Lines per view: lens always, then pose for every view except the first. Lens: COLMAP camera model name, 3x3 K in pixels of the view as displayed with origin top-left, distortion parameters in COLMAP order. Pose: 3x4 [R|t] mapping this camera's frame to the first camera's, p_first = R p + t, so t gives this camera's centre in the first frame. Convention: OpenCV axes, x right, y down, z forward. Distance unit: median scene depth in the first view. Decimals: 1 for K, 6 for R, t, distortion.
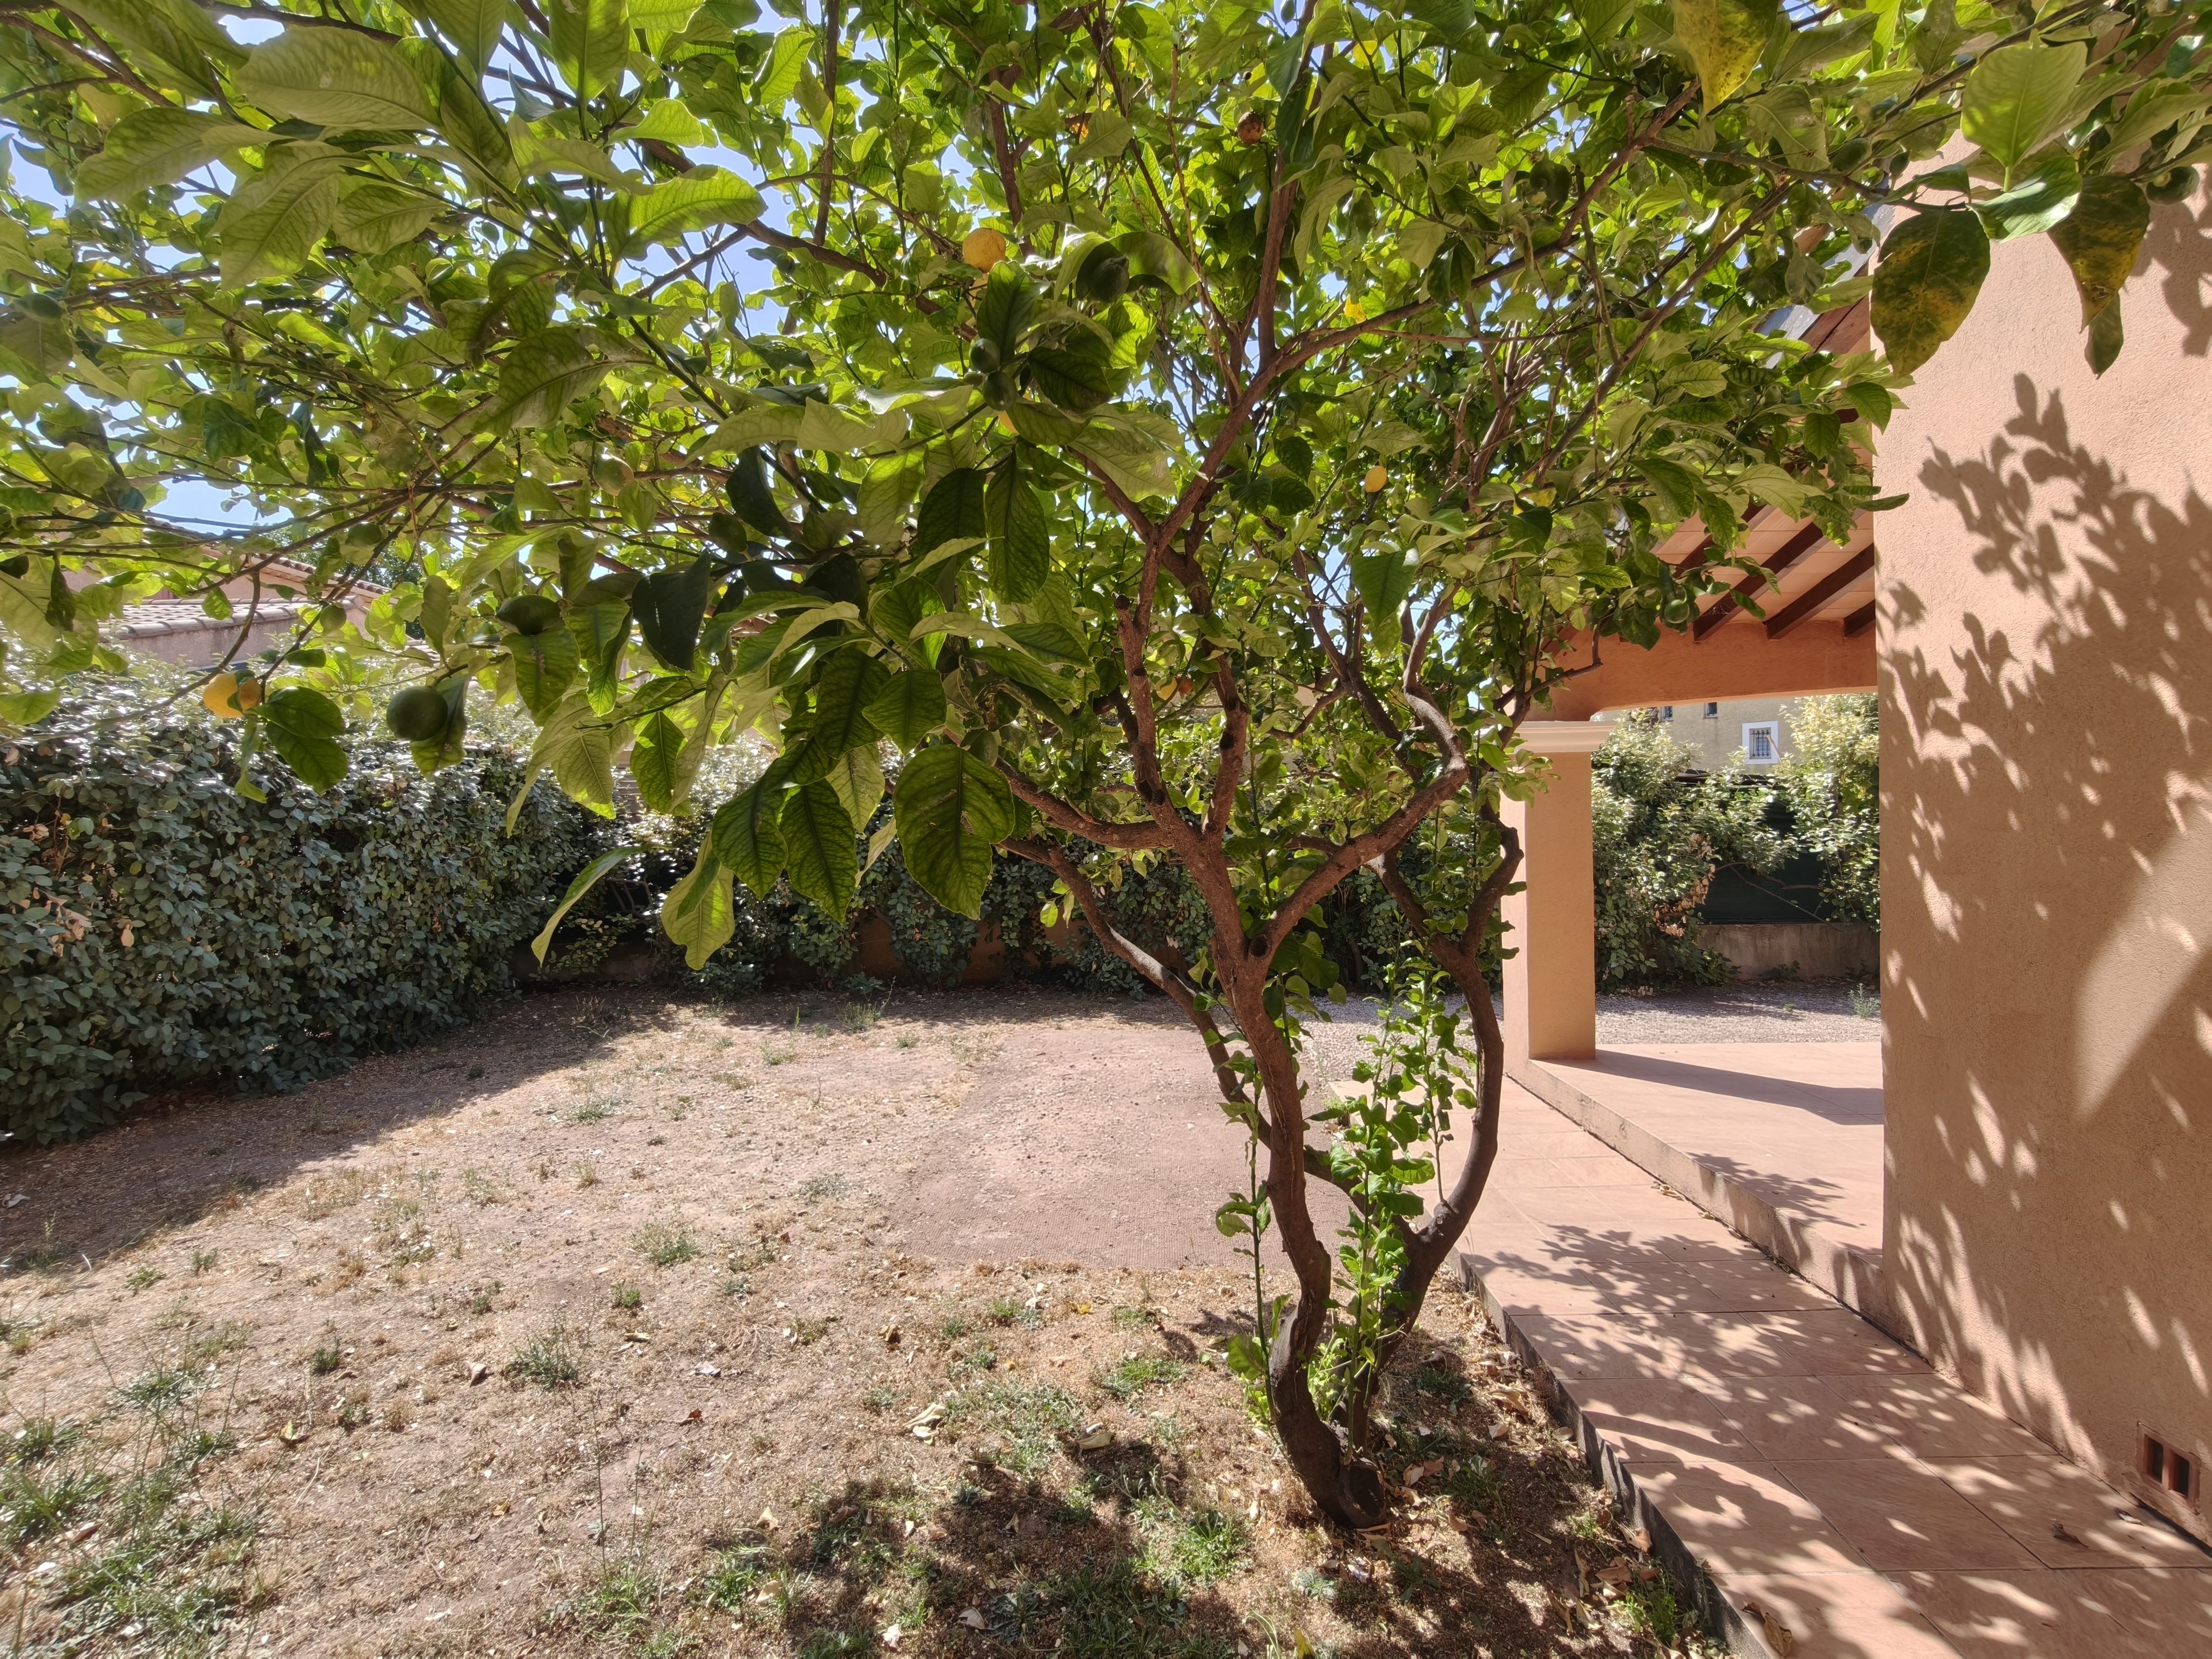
lens RADIAL K [[994.5, 0, 1116.9], [0, 994.5, 815.0], [0, 0, 1]] dist [0.002396, 0.001073]
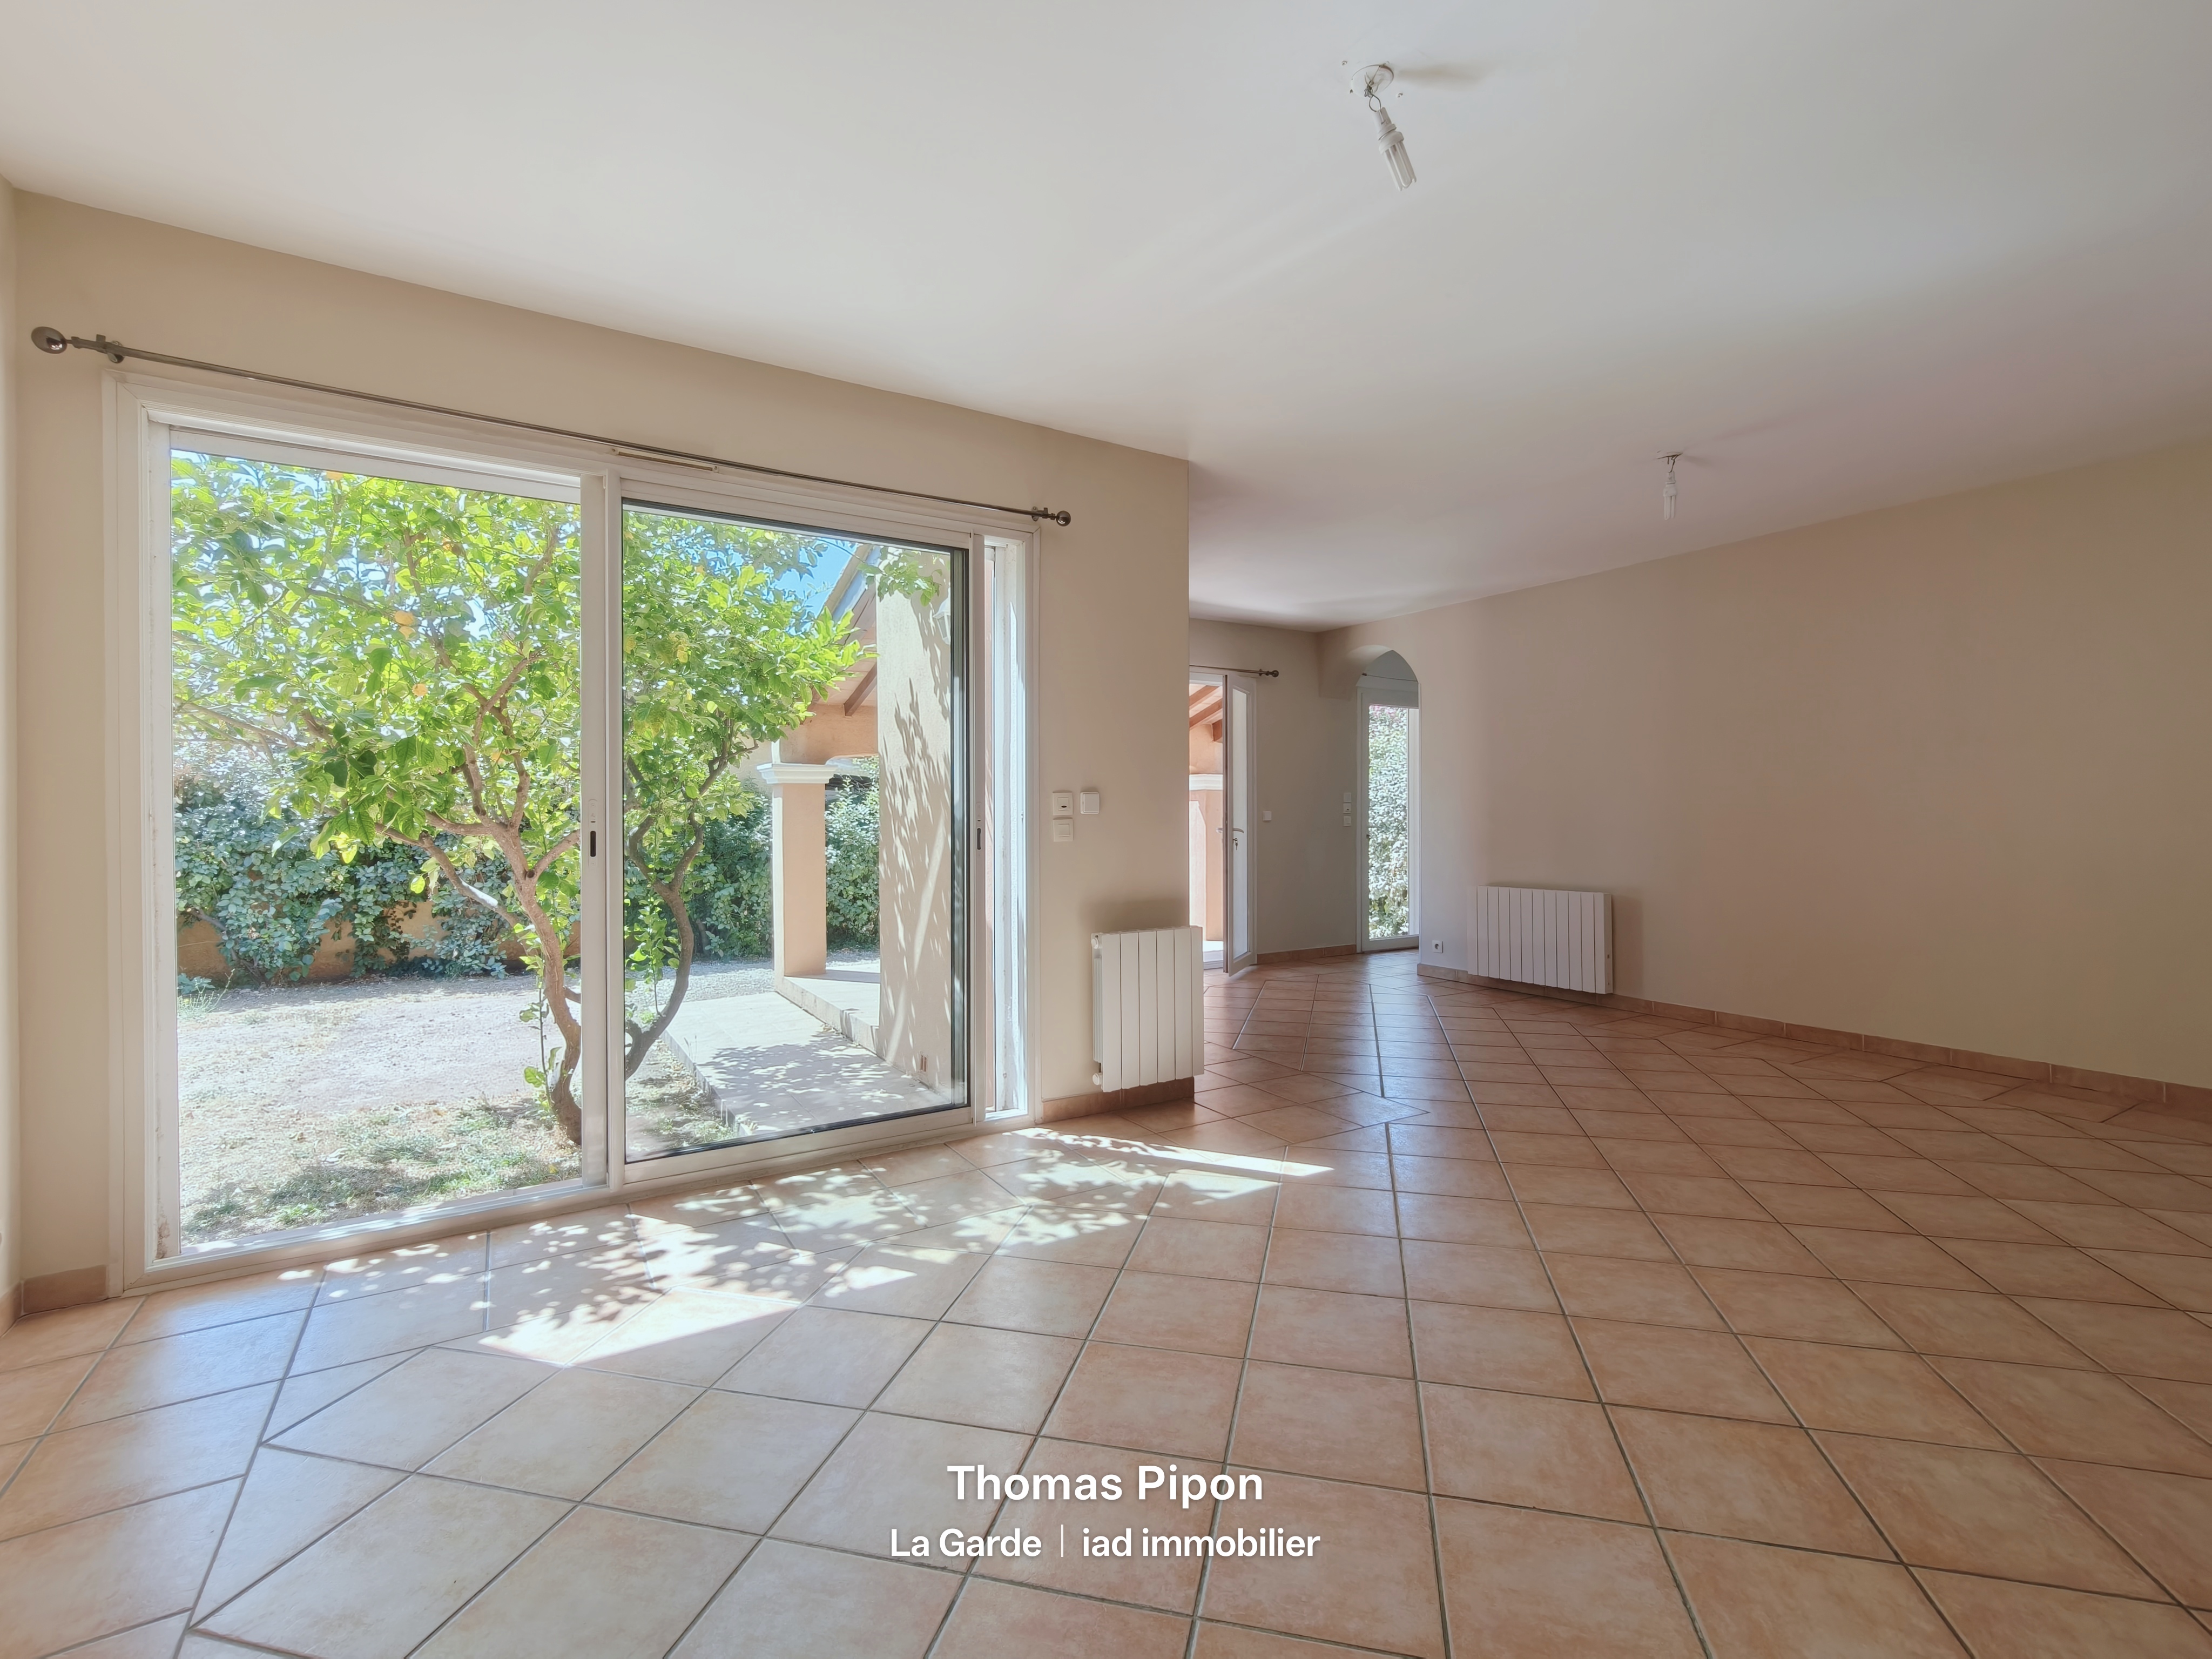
lens RADIAL K [[994.5, 0, 1116.9], [0, 994.5, 815.0], [0, 0, 1]] dist [0.002396, 0.001073]
pose [[0.847574, 0.011696, 0.530549, 0.025671], [-0.005618, 0.999899, -0.013068, 0.006716], [-0.530648, 0.008096, 0.847554, -0.776766]]
